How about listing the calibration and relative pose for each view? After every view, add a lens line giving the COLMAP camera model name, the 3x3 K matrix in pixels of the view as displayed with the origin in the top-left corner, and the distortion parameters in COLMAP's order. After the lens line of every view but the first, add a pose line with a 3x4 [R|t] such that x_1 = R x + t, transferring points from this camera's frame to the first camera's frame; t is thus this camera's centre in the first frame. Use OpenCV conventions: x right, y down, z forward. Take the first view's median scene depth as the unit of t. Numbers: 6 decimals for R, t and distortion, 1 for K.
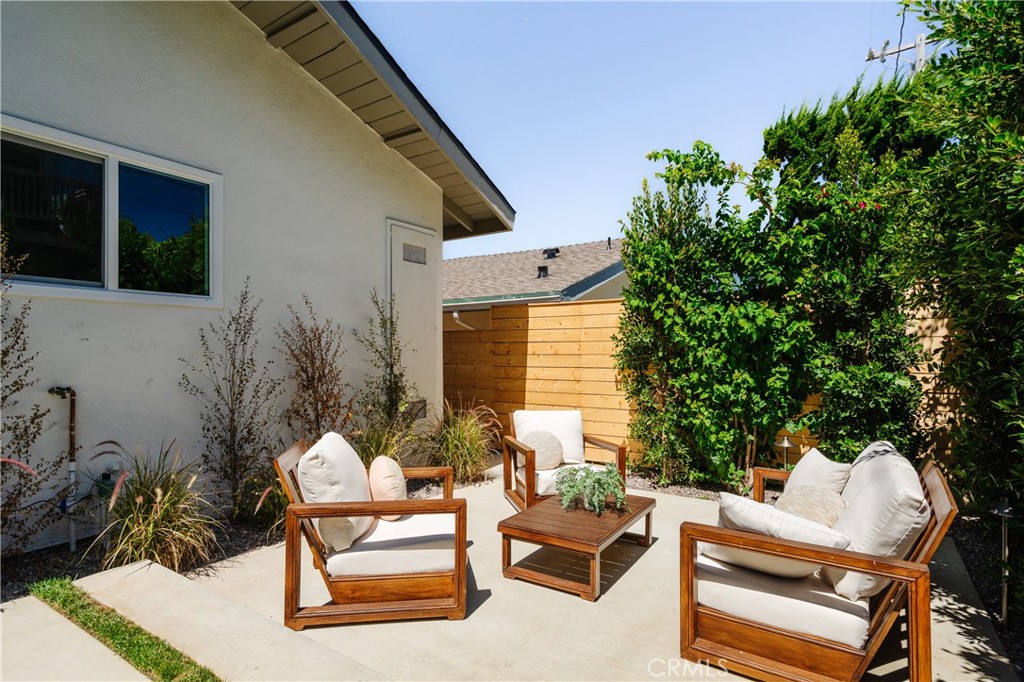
lens RADIAL K [[518.8, 0, 513.7], [0, 518.8, 343.9], [0, 0, 1]] dist [-0.006222, 0.000387]
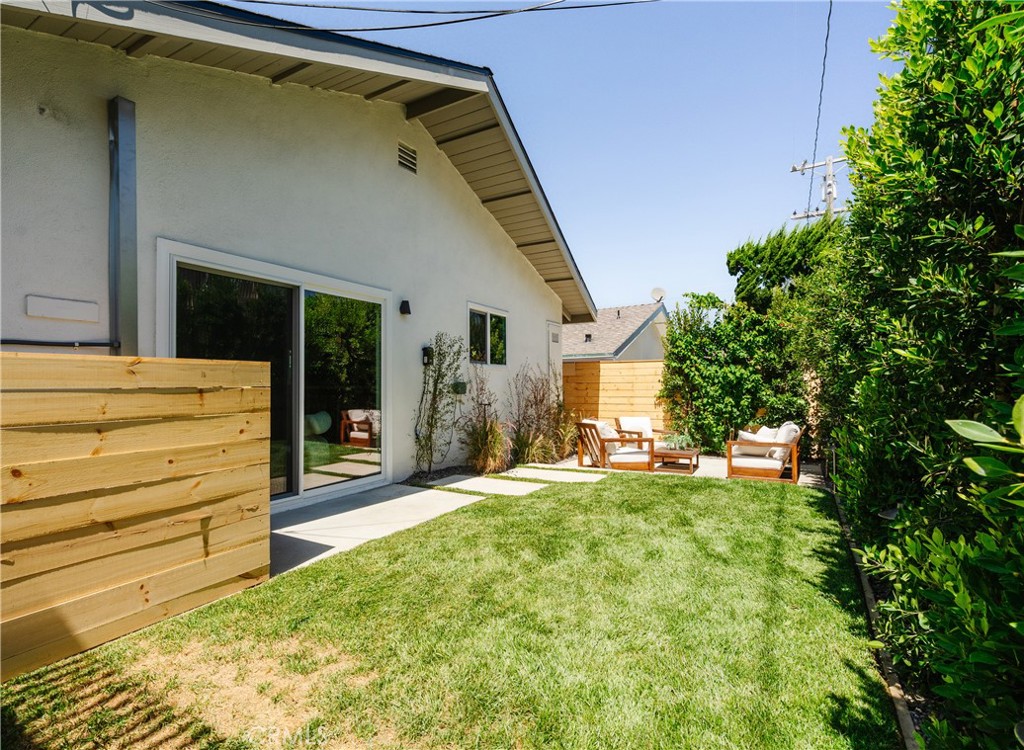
lens RADIAL K [[444.6, 0, 510.0], [0, 444.6, 376.9], [0, 0, 1]] dist [0.001762, -0.000020]
pose [[0.999549, -0.000295, 0.030031, -0.496963], [0.000585, 0.999953, -0.009636, -0.014577], [-0.030027, 0.009649, 0.999503, -0.778410]]
